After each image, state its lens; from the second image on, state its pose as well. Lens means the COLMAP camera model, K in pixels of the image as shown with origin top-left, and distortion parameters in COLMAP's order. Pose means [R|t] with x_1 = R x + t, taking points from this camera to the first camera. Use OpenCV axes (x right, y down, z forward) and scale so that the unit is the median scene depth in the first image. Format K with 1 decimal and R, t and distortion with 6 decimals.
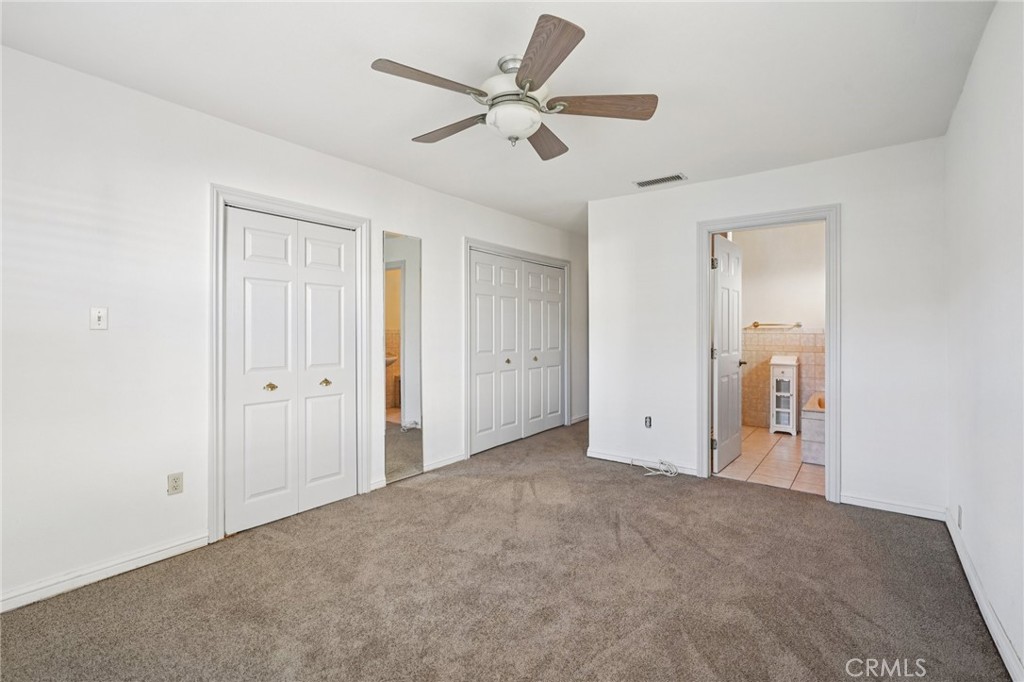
lens RADIAL K [[469.7, 0, 512.8], [0, 469.7, 333.3], [0, 0, 1]] dist [-0.011339, -0.000924]
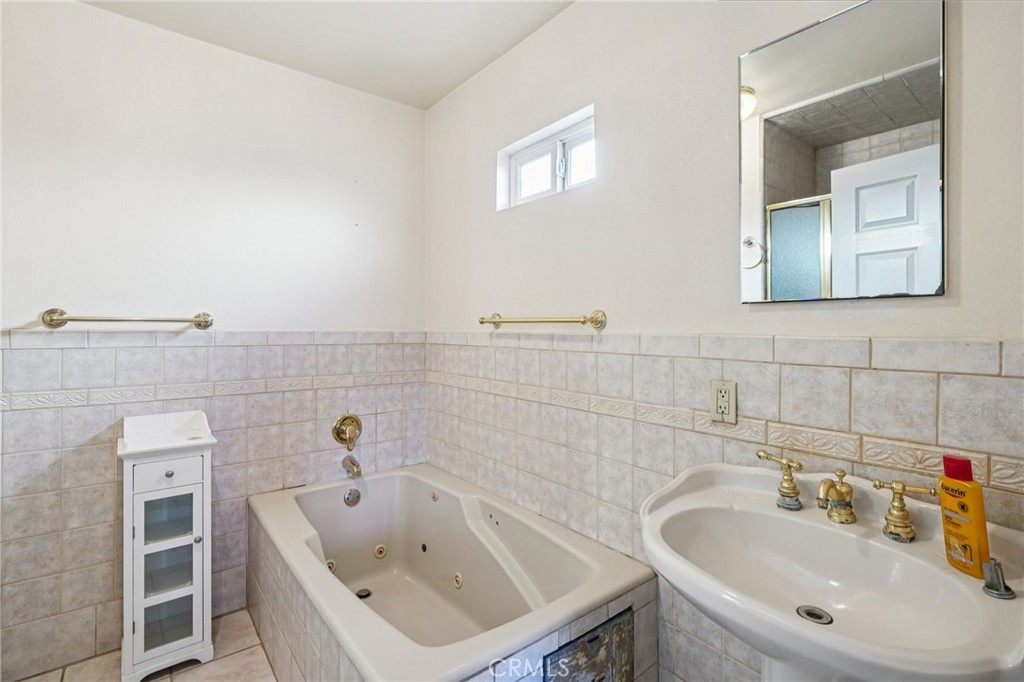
lens RADIAL K [[469.7, 0, 510.0], [0, 469.7, 325.3], [0, 0, 1]] dist [-0.011339, -0.000924]
pose [[0.236451, 0.008159, 0.971609, 0.320700], [0.003369, 0.999952, -0.009216, -0.010977], [-0.971638, 0.005452, 0.236412, 0.687727]]
